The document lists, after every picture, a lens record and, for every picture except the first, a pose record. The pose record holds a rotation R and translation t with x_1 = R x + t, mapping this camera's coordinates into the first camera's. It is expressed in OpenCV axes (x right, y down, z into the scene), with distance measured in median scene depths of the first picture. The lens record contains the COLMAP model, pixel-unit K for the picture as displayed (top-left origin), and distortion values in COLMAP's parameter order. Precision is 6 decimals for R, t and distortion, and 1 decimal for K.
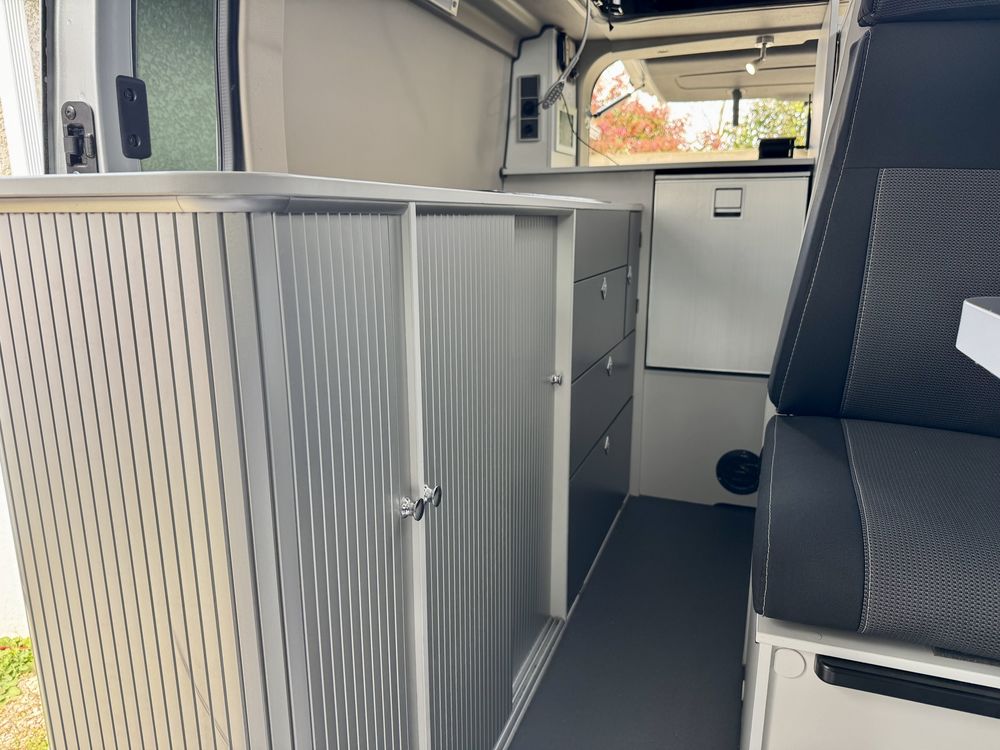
lens RADIAL K [[703.1, 0, 496.8], [0, 703.1, 384.6], [0, 0, 1]] dist [0.039970, -0.054495]
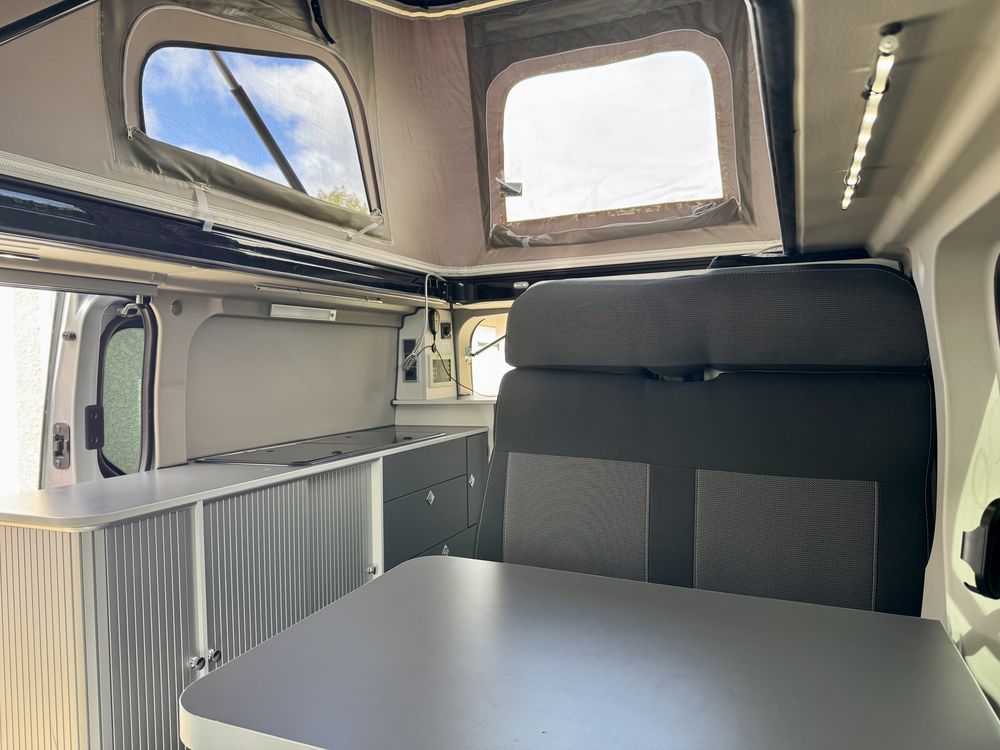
lens RADIAL K [[703.1, 0, 517.4], [0, 703.1, 382.5], [0, 0, 1]] dist [0.039970, -0.054495]
pose [[0.999541, -0.015903, -0.025782, 0.304643], [0.010347, 0.979163, -0.202810, -0.061663], [0.028470, 0.202451, 0.978879, -0.372769]]
